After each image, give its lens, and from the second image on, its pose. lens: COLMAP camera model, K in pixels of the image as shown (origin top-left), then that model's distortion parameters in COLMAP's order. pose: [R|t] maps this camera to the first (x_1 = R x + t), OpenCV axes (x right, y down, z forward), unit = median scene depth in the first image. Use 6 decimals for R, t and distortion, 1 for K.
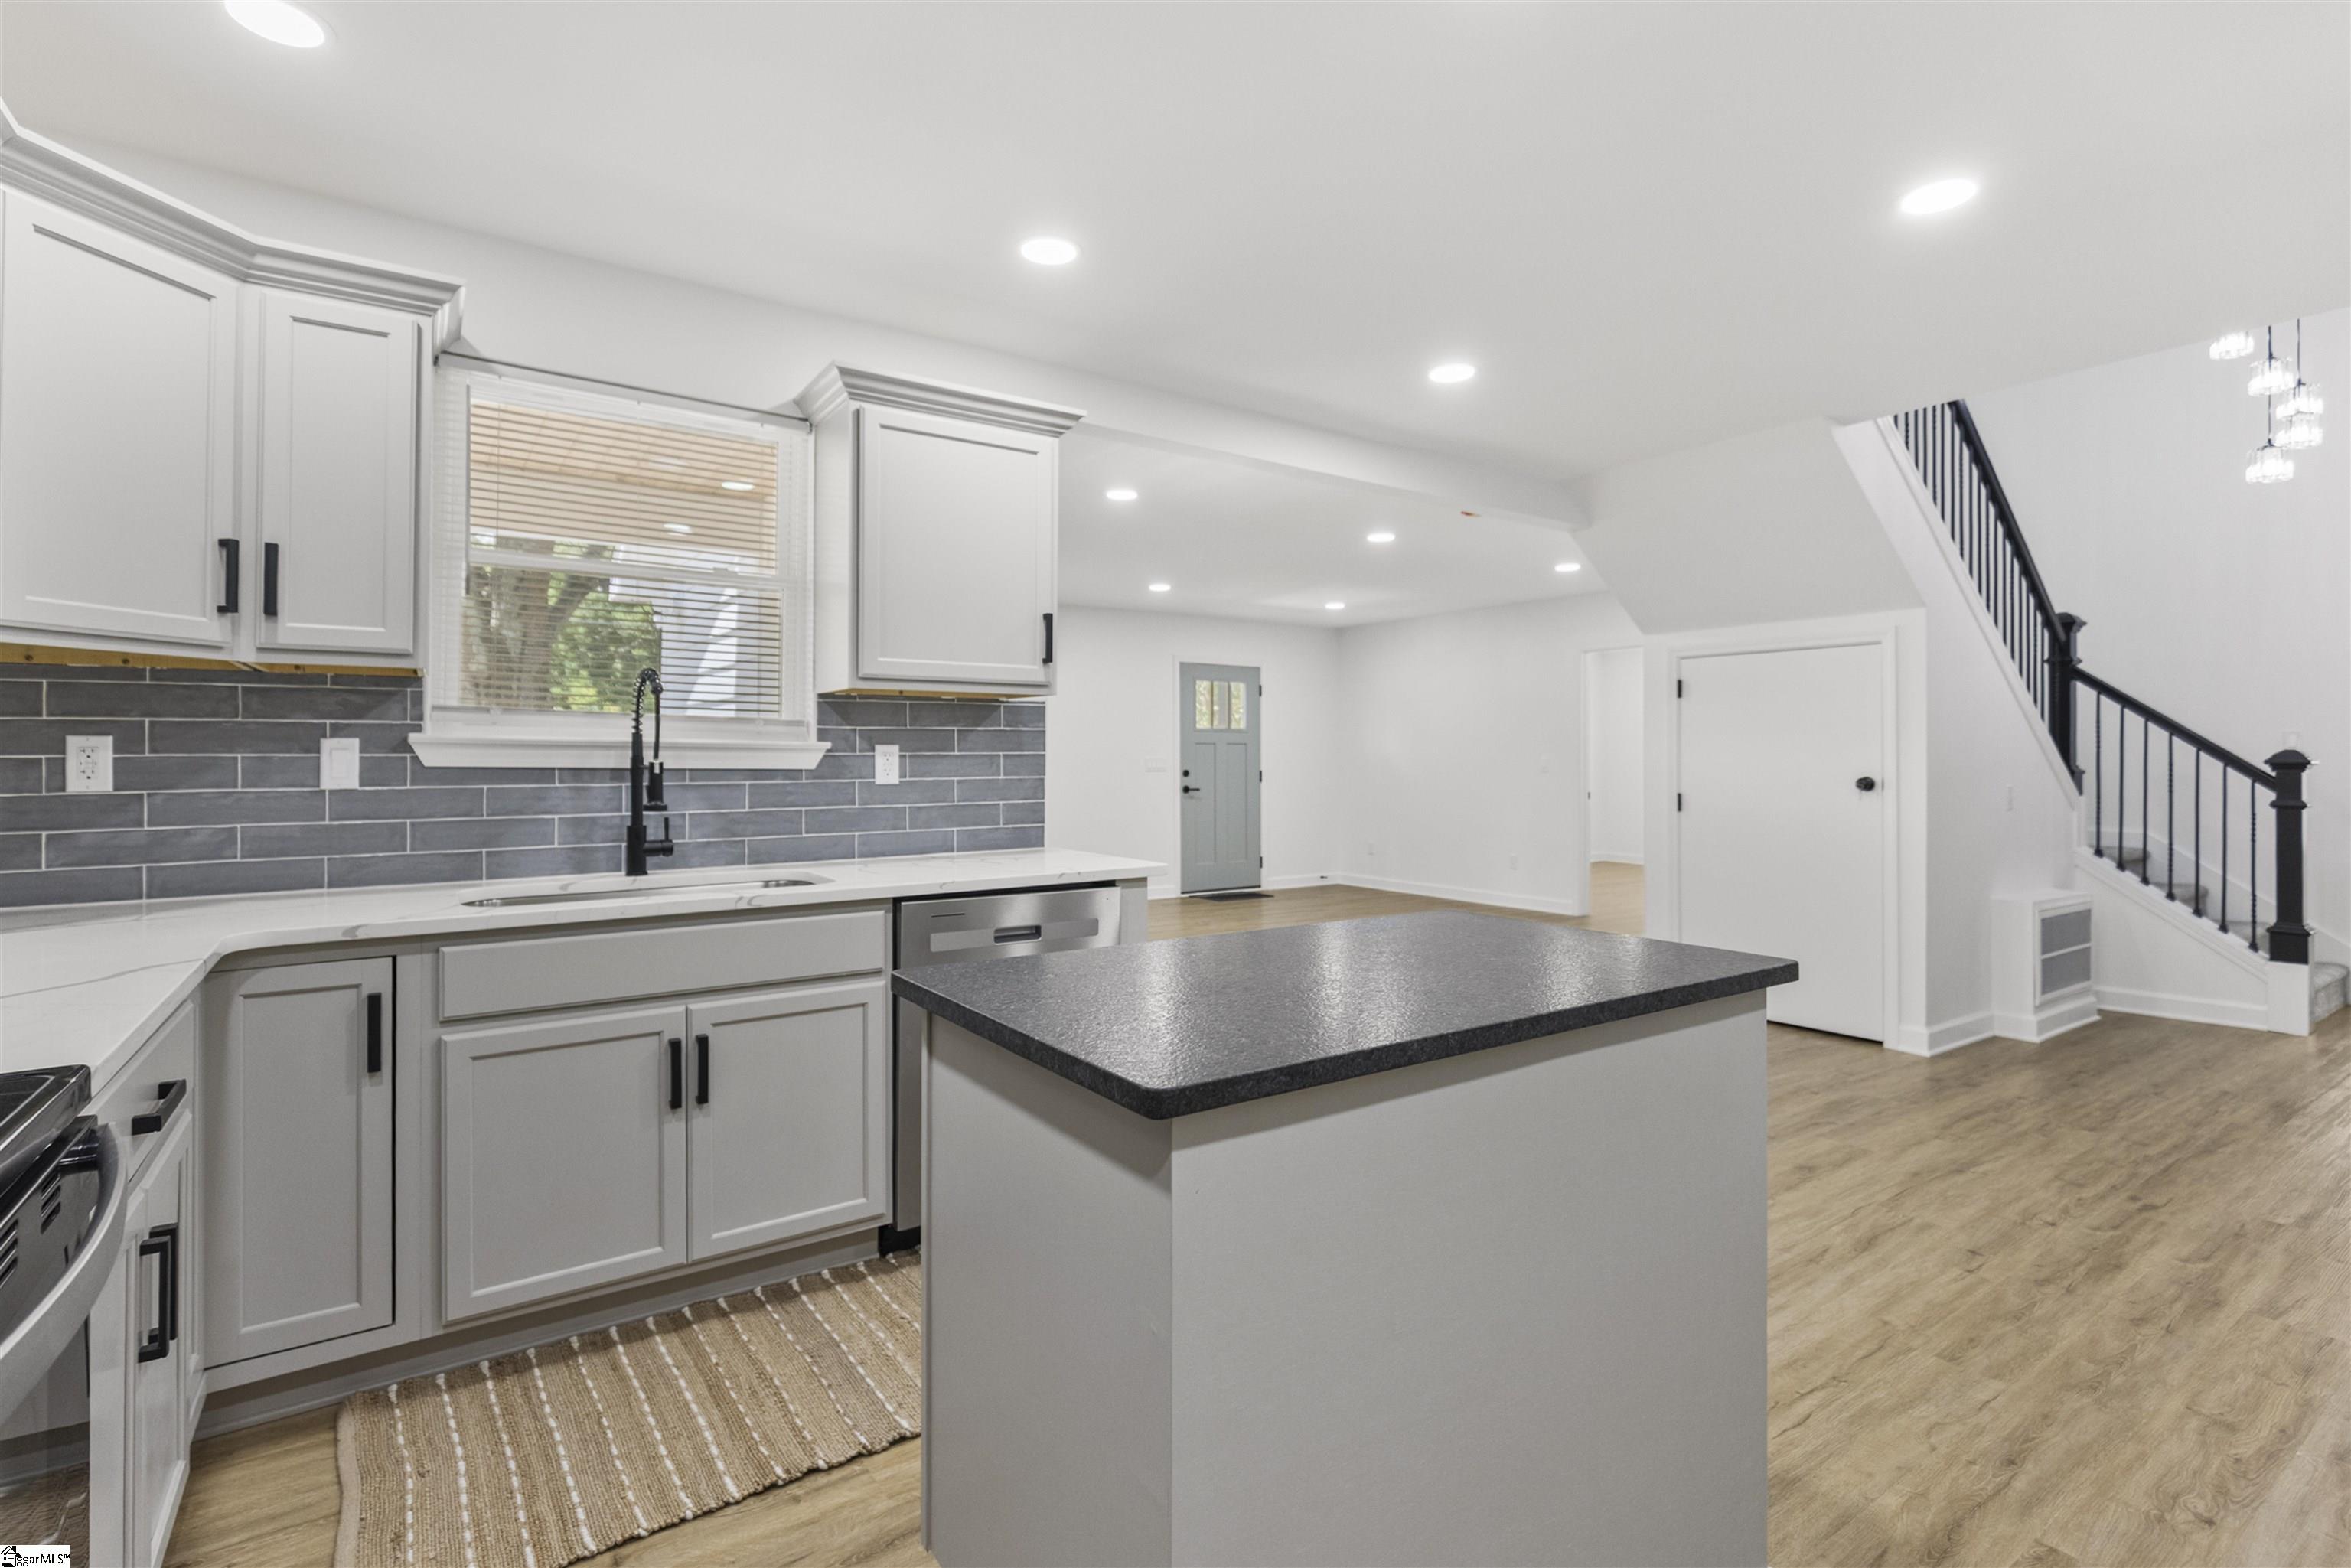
lens RADIAL K [[1070.4, 0, 1175.5], [0, 1070.4, 784.0], [0, 0, 1]] dist [0.002249, 0.000557]
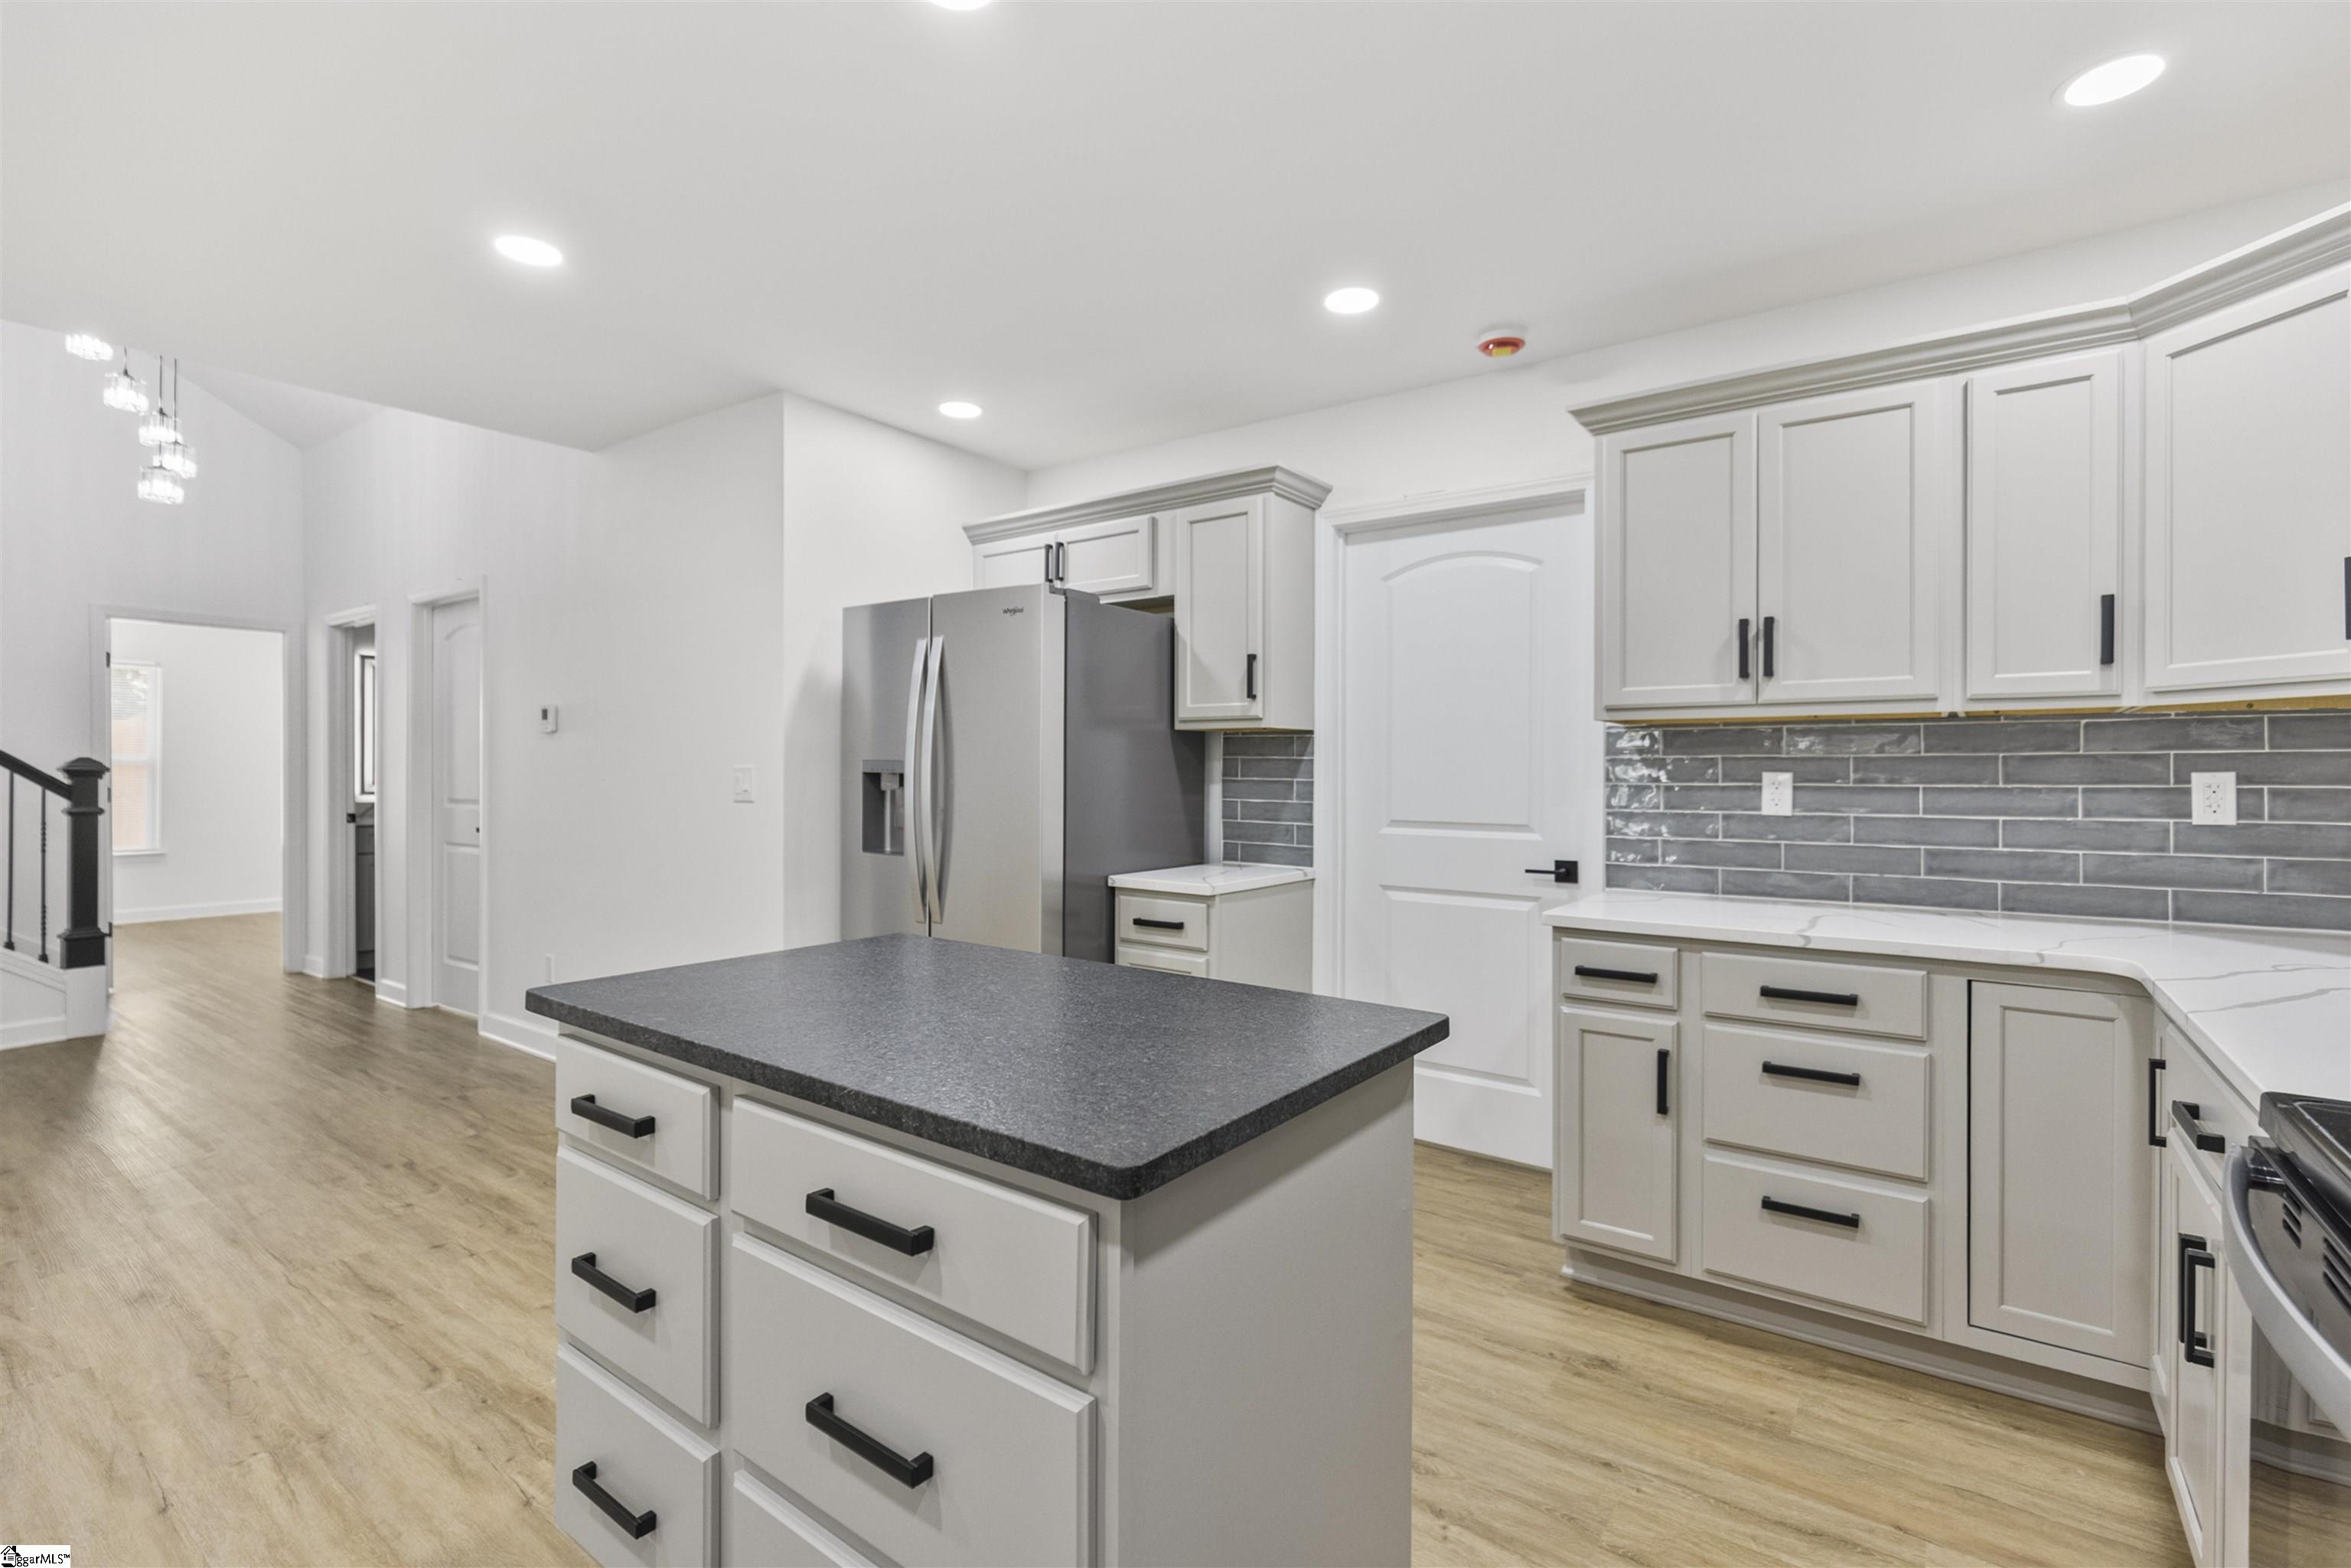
lens RADIAL K [[1064.6, 0, 1175.5], [0, 1064.6, 784.0], [0, 0, 1]] dist [0.013860, -0.004625]
pose [[-0.313901, -0.015578, 0.949328, -0.416630], [0.017735, 0.999595, 0.022267, -0.018758], [-0.949290, 0.023826, -0.313498, 0.580827]]
